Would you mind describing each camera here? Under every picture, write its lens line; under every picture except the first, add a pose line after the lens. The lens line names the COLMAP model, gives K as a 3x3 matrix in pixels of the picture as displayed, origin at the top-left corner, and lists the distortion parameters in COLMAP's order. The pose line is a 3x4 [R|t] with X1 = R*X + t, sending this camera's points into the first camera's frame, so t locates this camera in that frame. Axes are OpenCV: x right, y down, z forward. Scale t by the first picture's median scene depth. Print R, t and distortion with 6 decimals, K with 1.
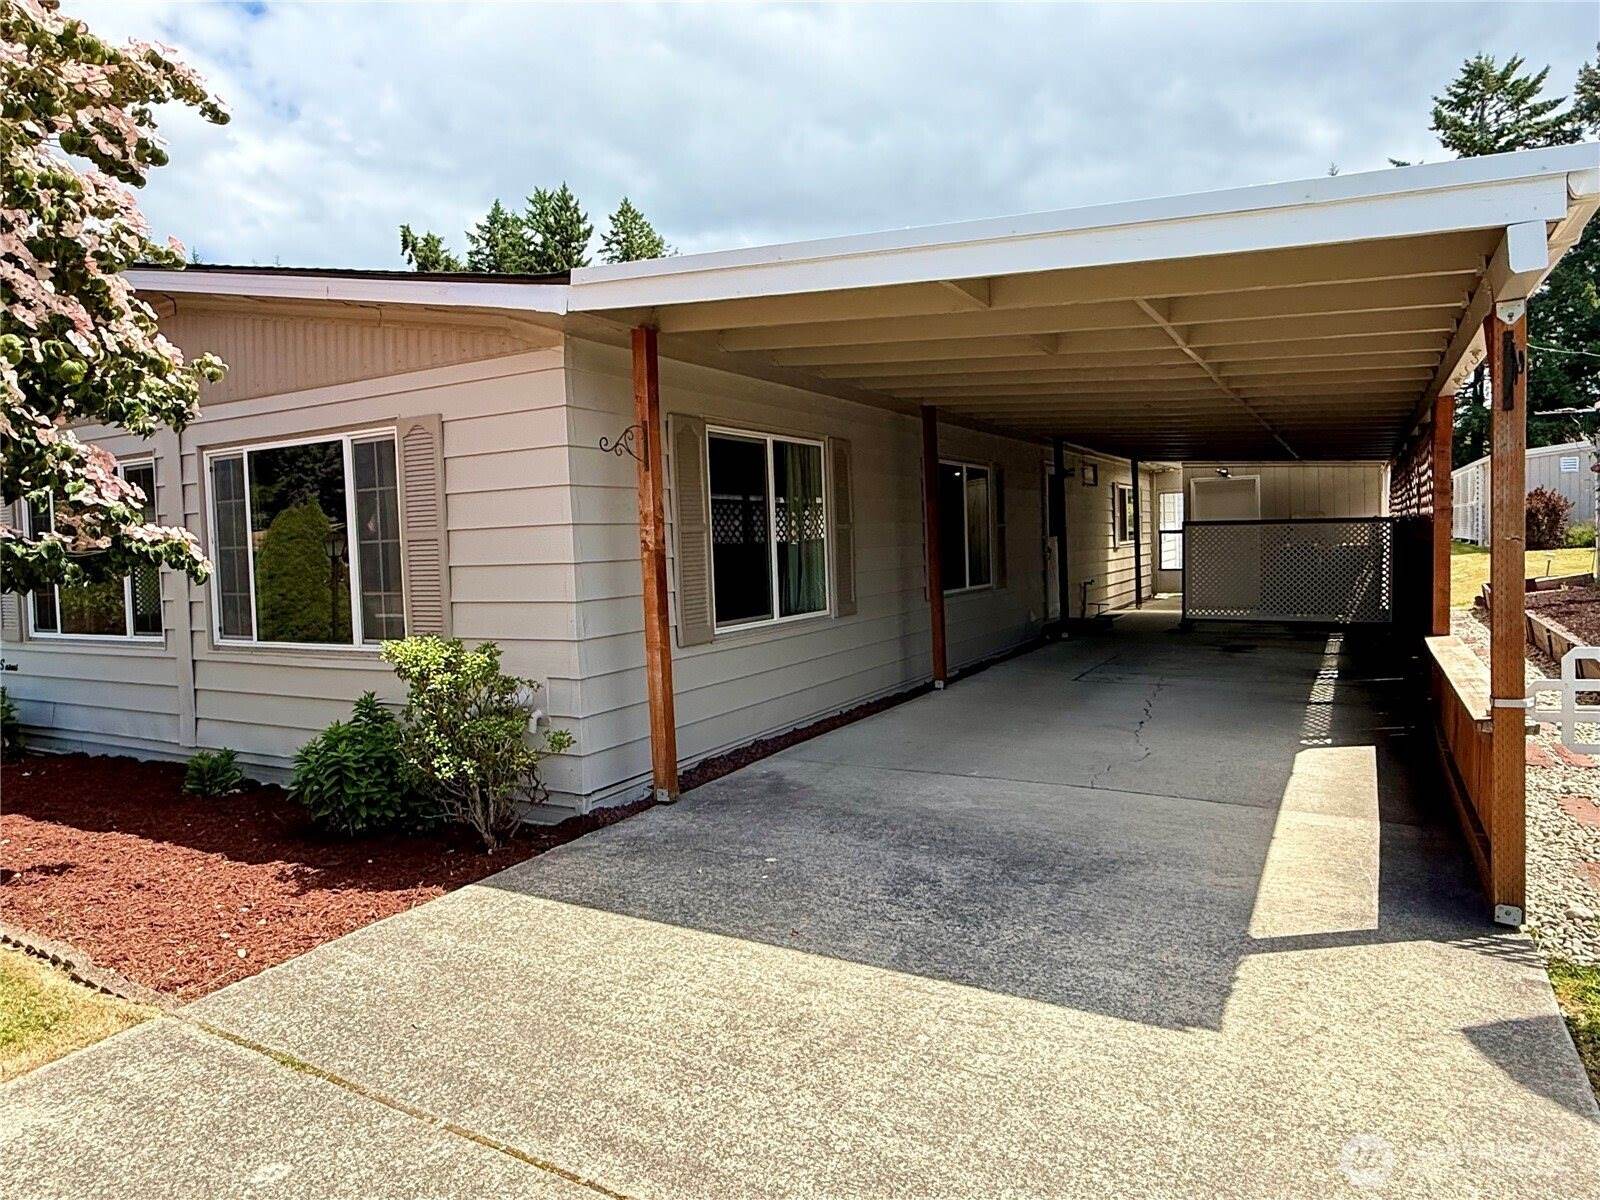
lens RADIAL K [[961.1, 0, 800.0], [0, 961.1, 600.0], [0, 0, 1]] dist [-0.000899, -0.000100]
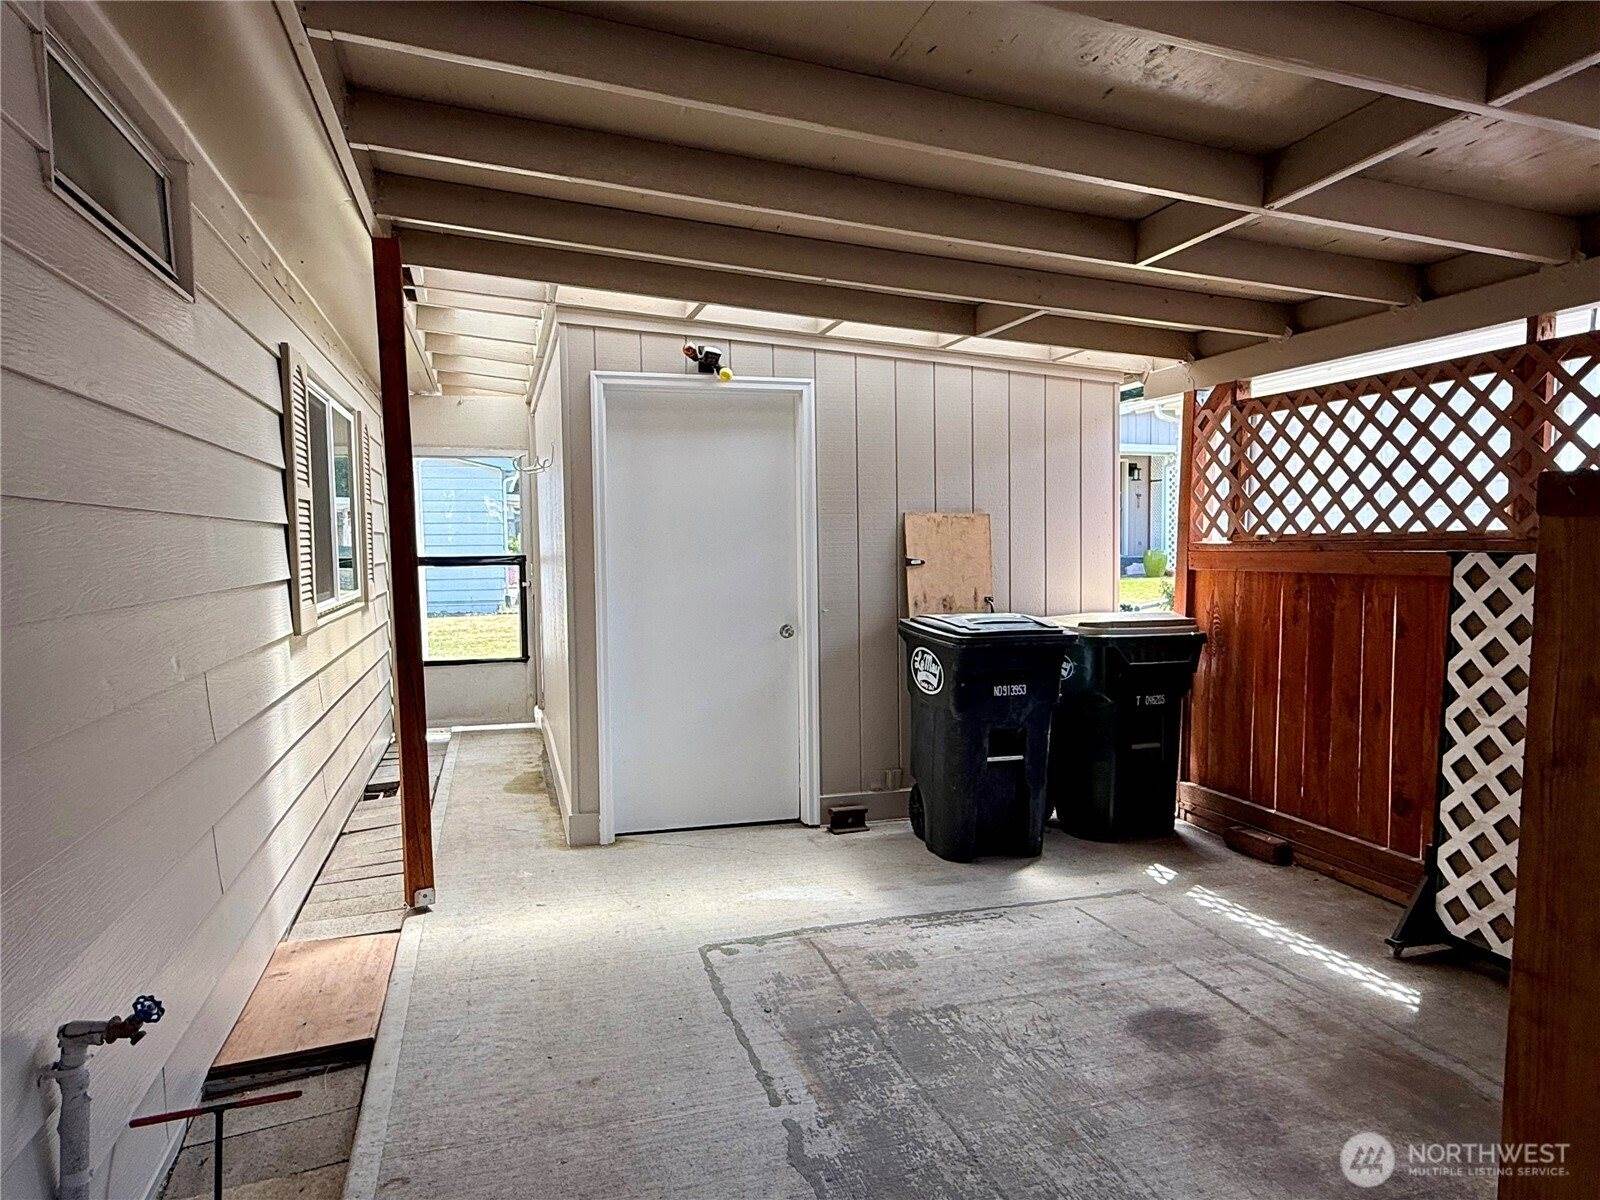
lens RADIAL K [[961.1, 0, 800.0], [0, 961.1, 600.0], [0, 0, 1]] dist [-0.000899, -0.000100]
pose [[0.682814, -0.023499, 0.730214, 0.243951], [0.035592, 0.999366, -0.001121, -0.058334], [-0.729725, 0.026755, 0.683217, 0.760120]]
